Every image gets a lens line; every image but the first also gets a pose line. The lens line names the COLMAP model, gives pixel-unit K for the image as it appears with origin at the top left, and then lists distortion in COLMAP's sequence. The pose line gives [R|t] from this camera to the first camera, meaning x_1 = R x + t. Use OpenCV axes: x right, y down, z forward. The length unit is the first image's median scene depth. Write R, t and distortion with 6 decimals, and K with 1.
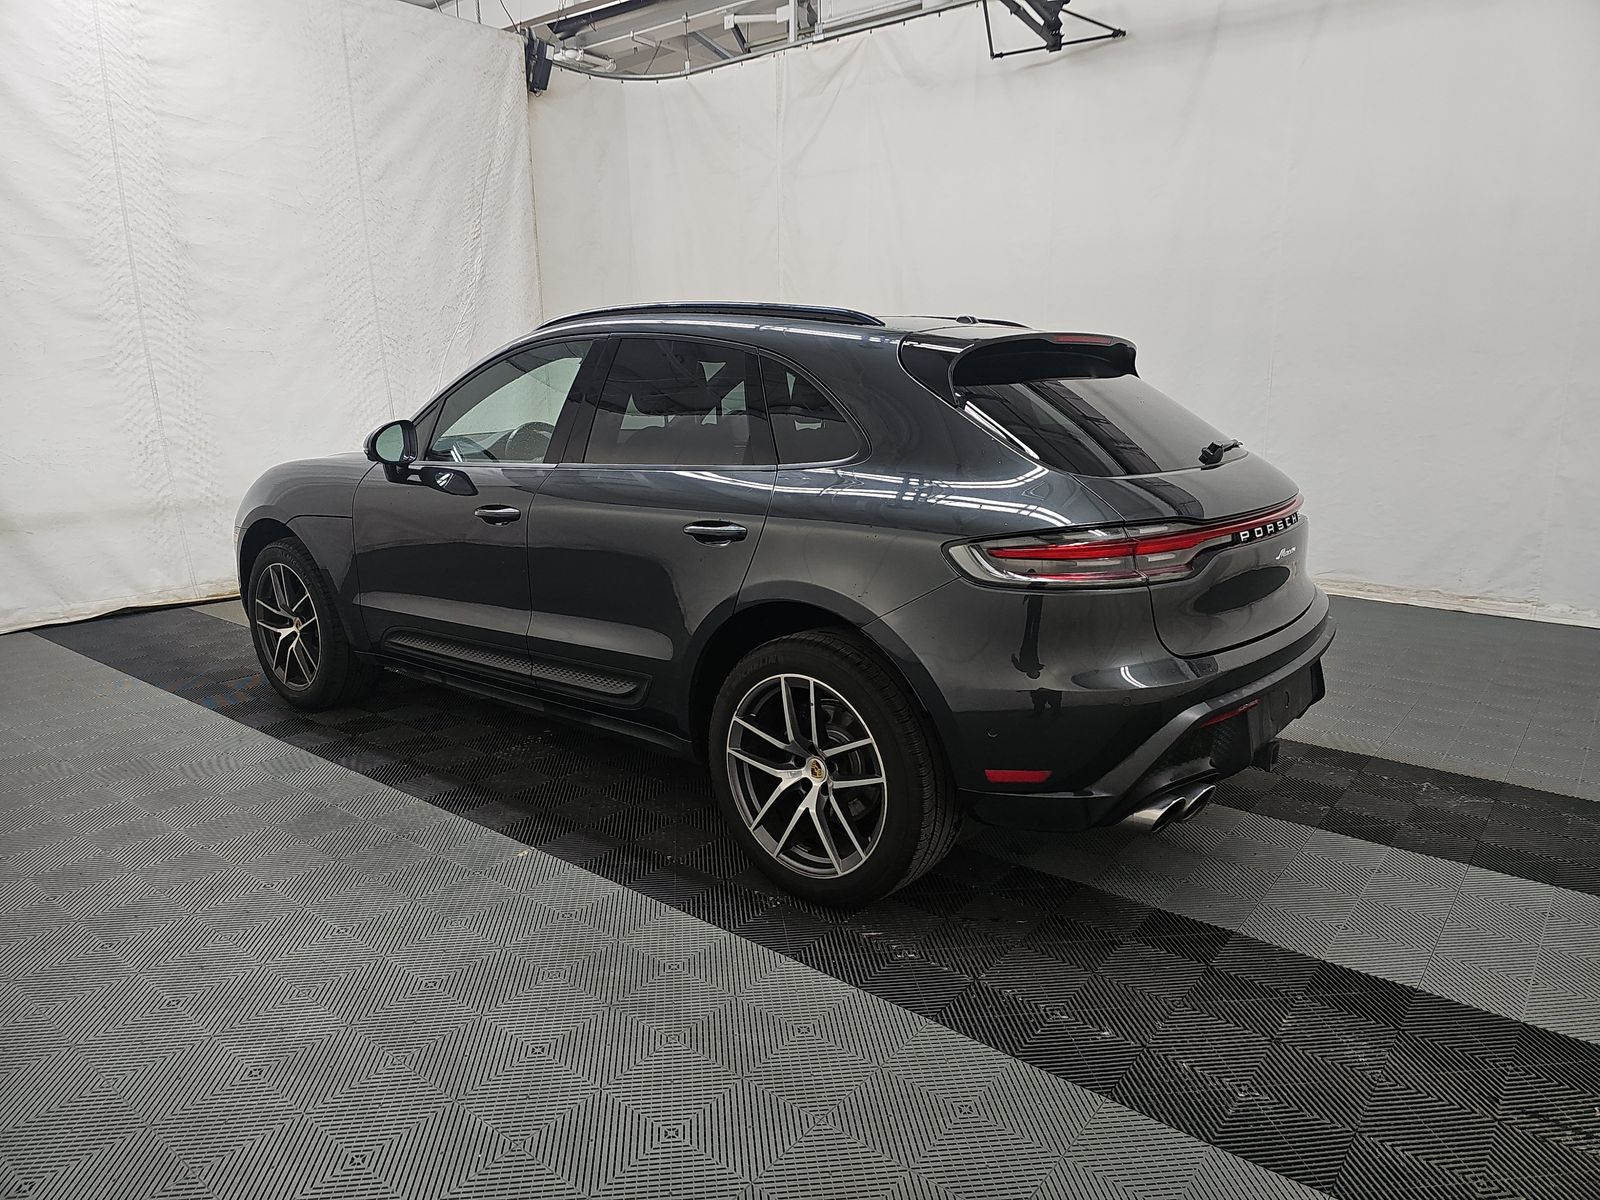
lens RADIAL K [[1051.5, 0, 813.1], [0, 1051.5, 610.6], [0, 0, 1]] dist [0.032750, -0.038572]
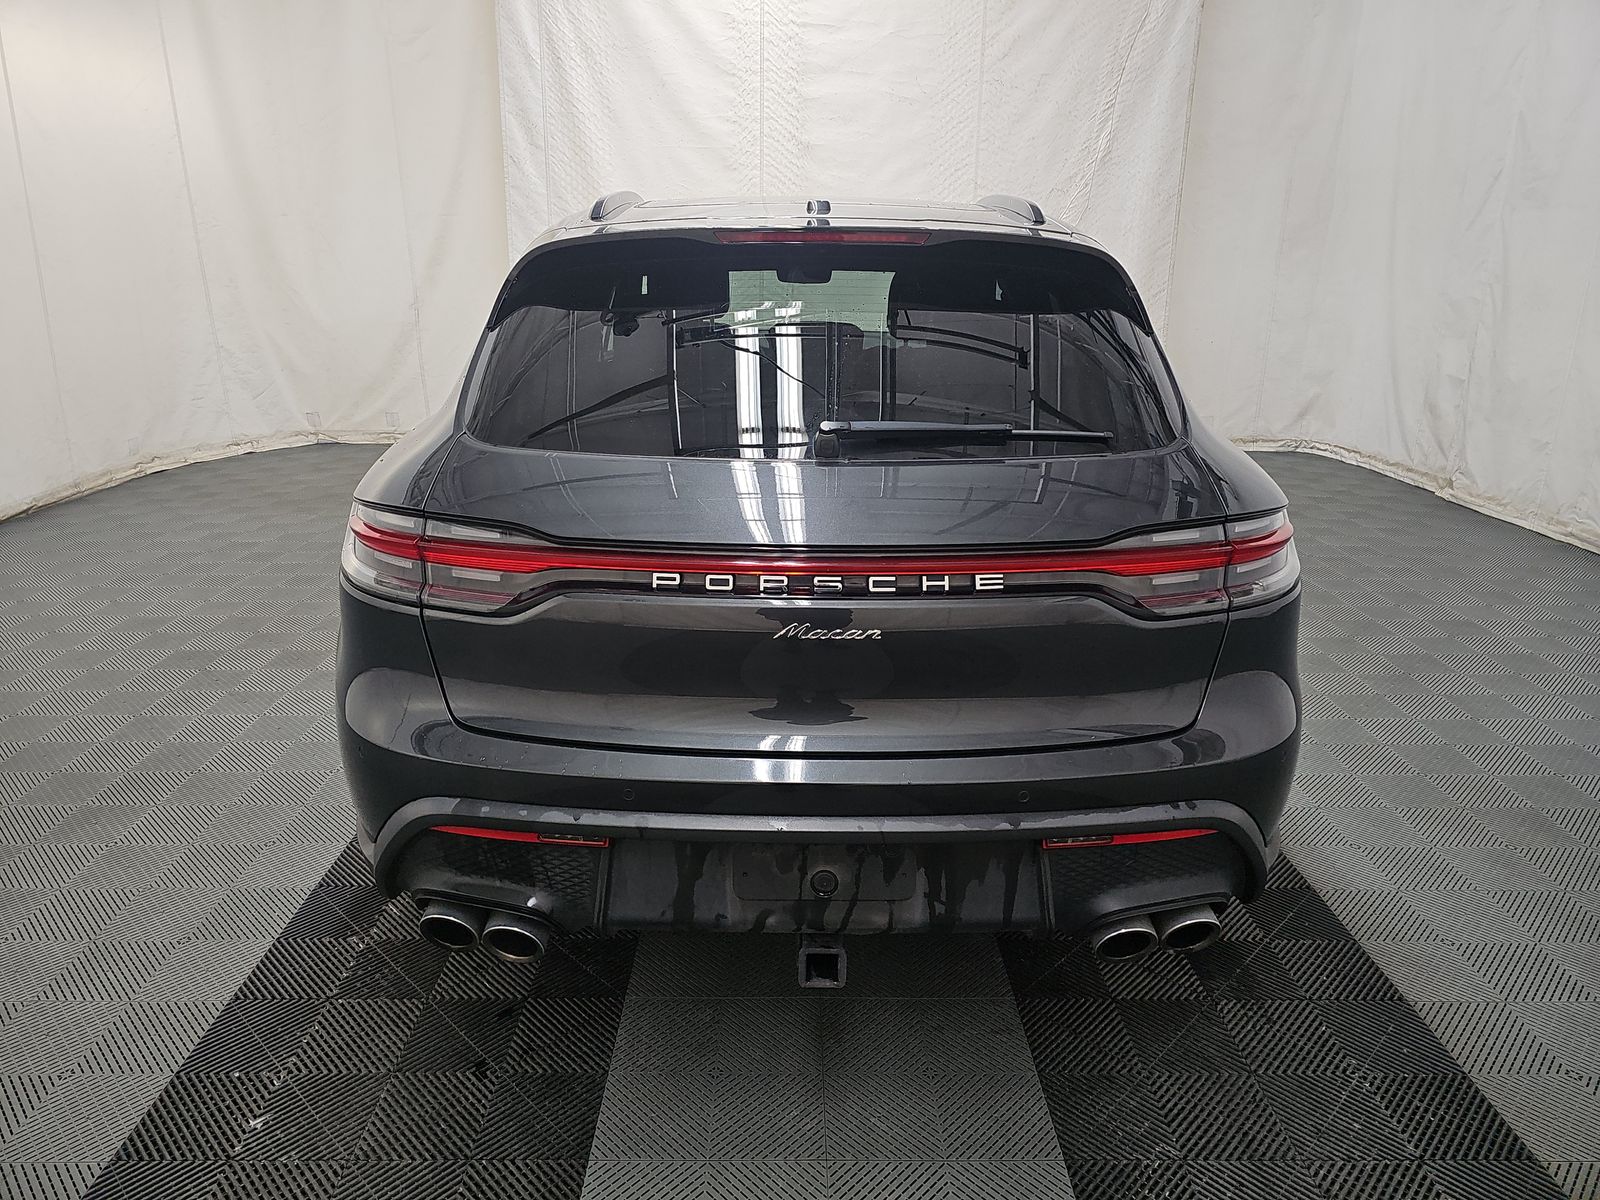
lens RADIAL K [[1051.5, 0, 792.2], [0, 1051.5, 600.7], [0, 0, 1]] dist [0.032750, -0.038572]
pose [[0.622153, 0.247916, -0.742606, 0.368569], [-0.175350, 0.968566, 0.176445, -0.072538], [0.763006, 0.020440, 0.646068, 0.275301]]
